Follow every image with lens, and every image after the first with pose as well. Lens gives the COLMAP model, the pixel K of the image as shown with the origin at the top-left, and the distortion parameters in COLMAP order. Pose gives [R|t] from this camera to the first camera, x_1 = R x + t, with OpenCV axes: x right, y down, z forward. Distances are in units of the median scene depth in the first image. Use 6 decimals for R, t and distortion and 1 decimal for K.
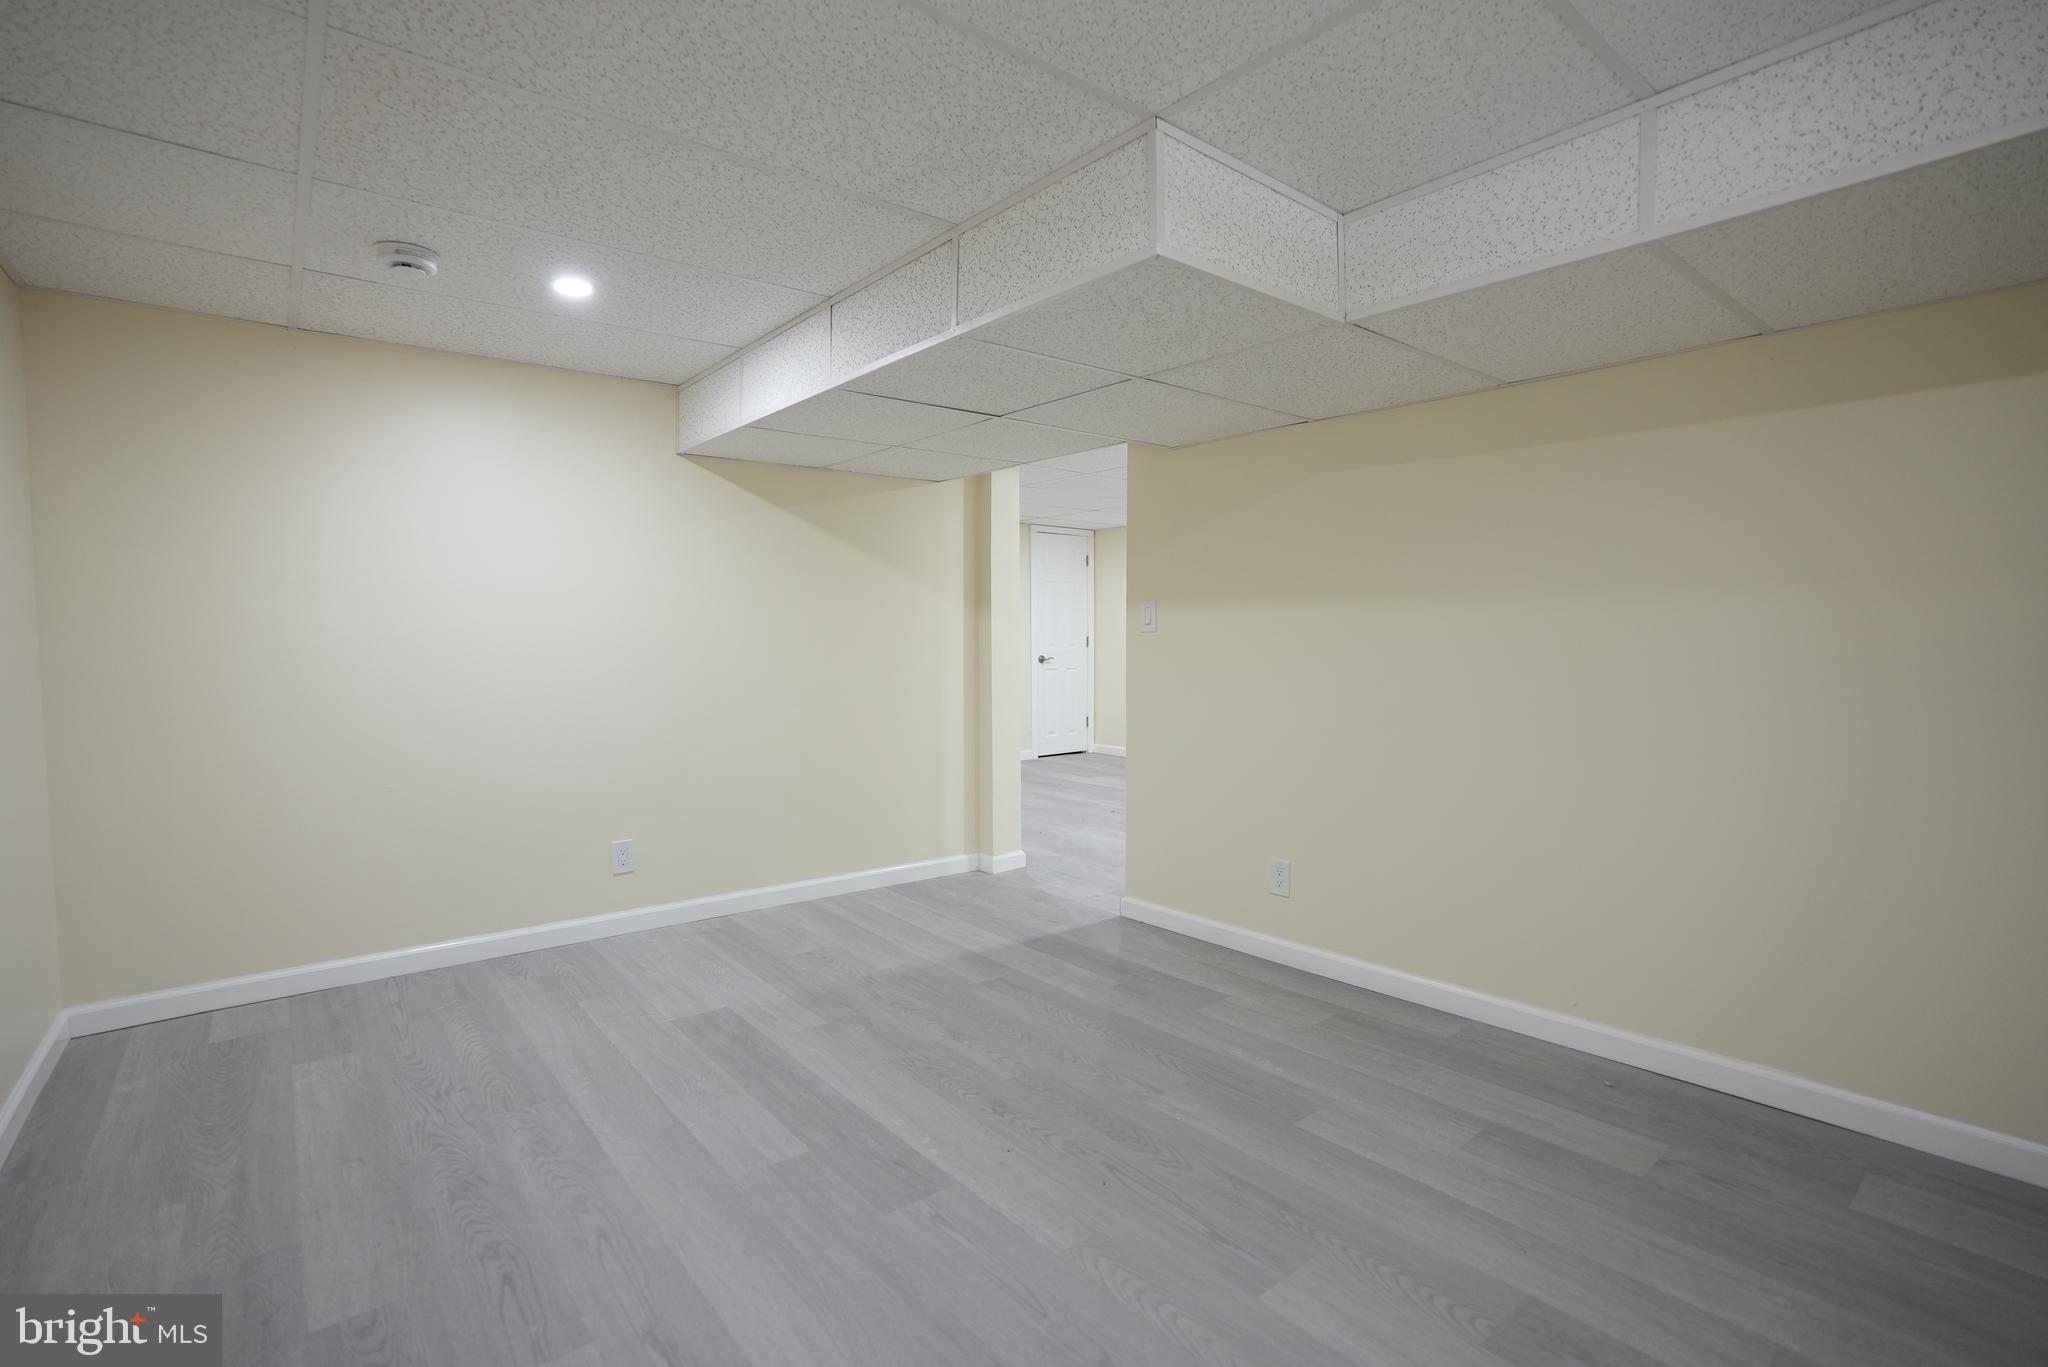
lens RADIAL K [[951.4, 0, 1011.6], [0, 951.4, 687.0], [0, 0, 1]] dist [-0.075475, 0.031196]
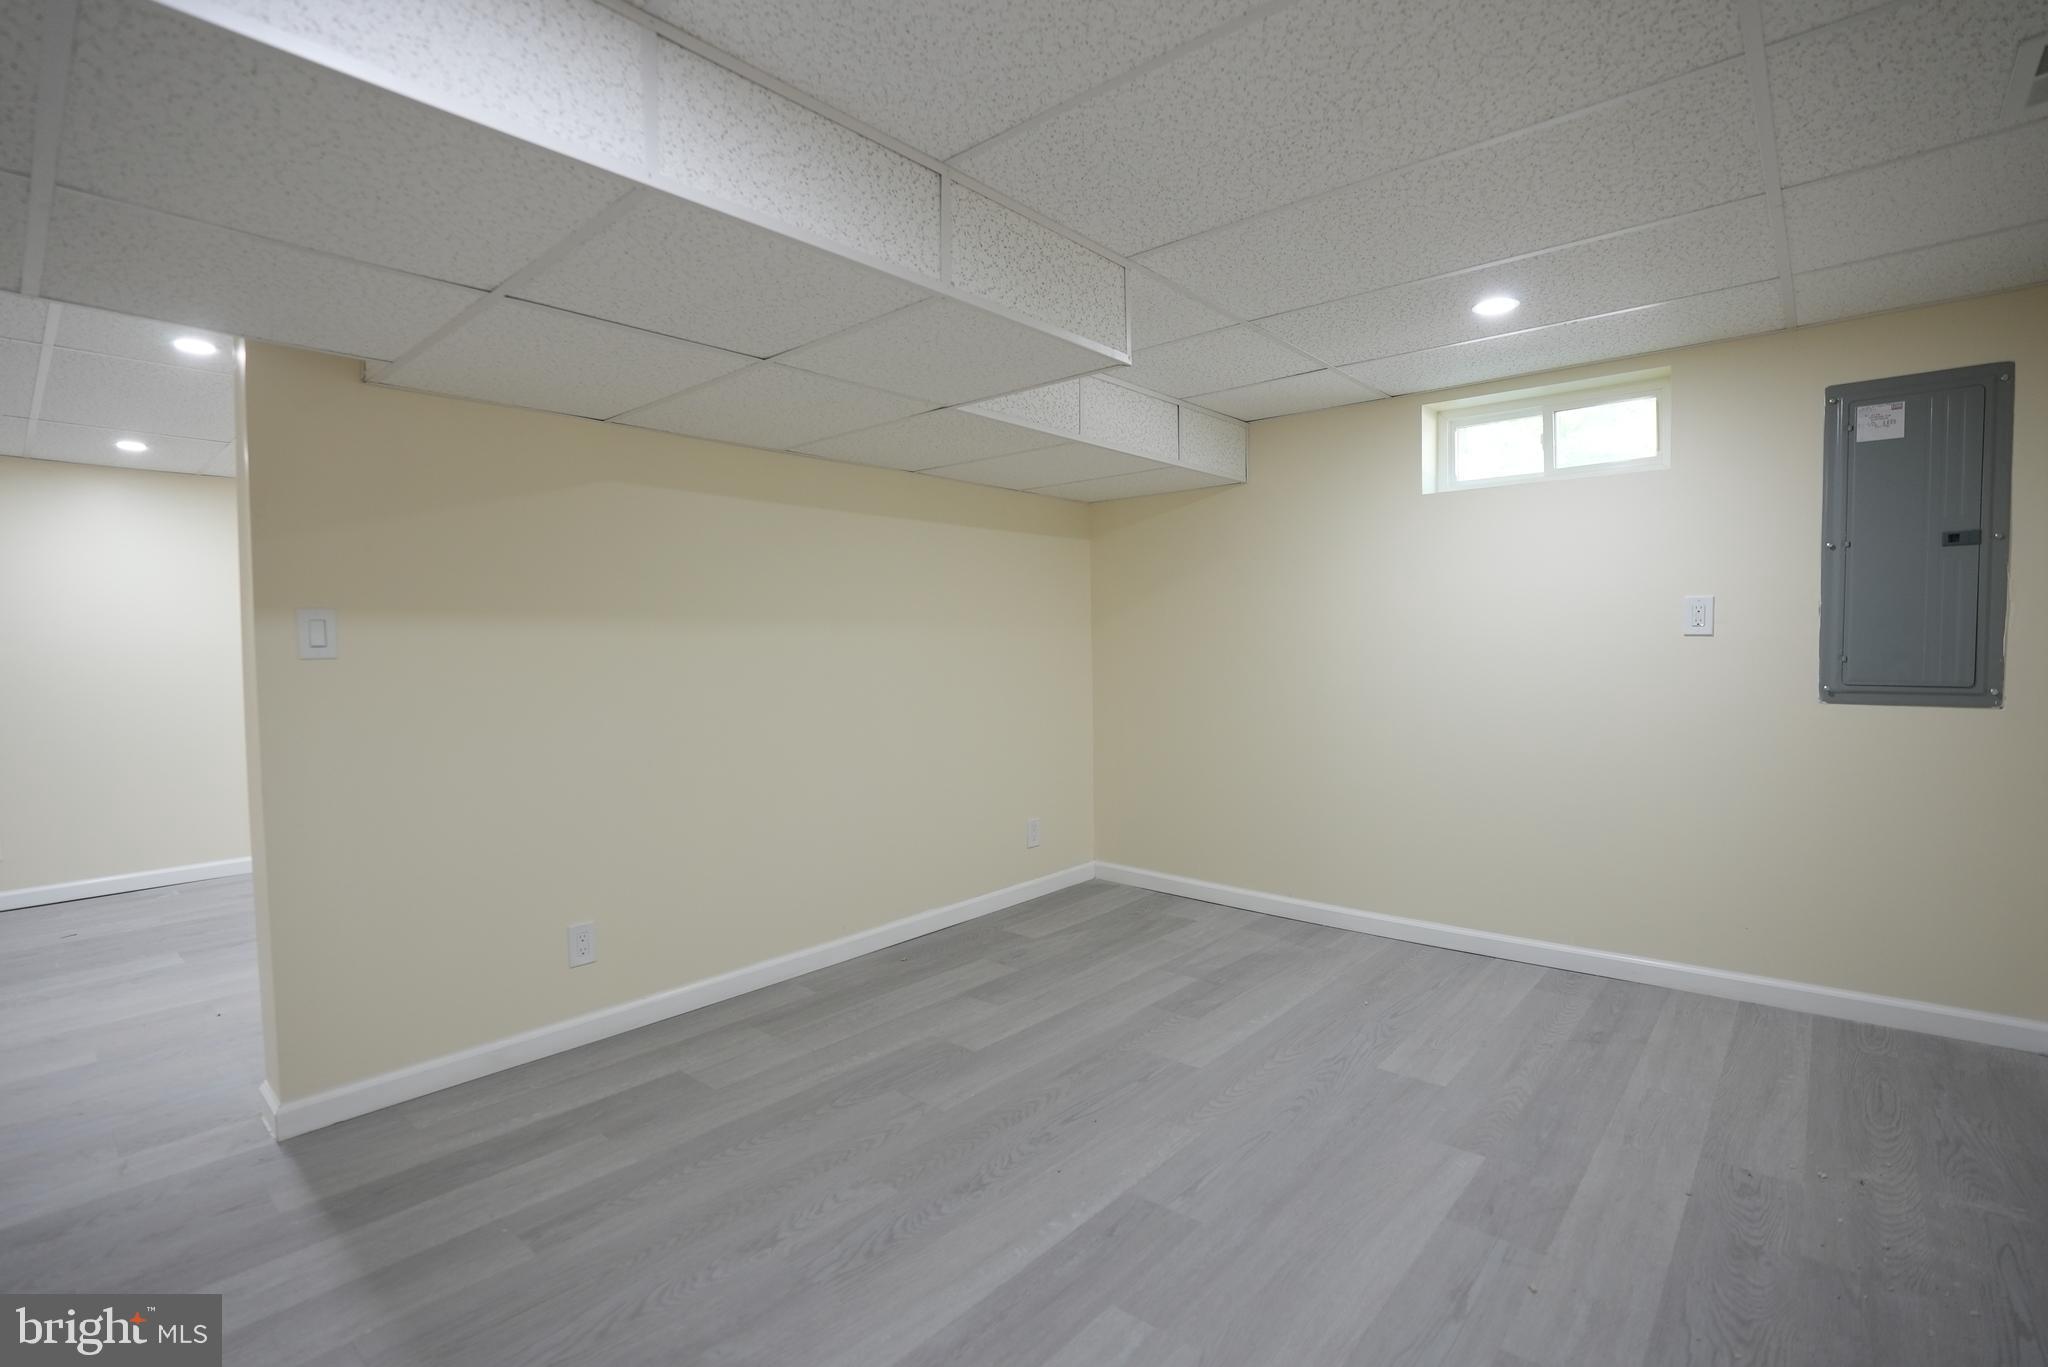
lens RADIAL K [[951.4, 0, 1011.6], [0, 951.4, 687.0], [0, 0, 1]] dist [-0.075475, 0.031196]
pose [[-0.162762, -0.033948, 0.986081, -0.924174], [0.068559, 0.996603, 0.045627, -0.062491], [-0.984281, 0.075032, -0.159882, 1.132435]]
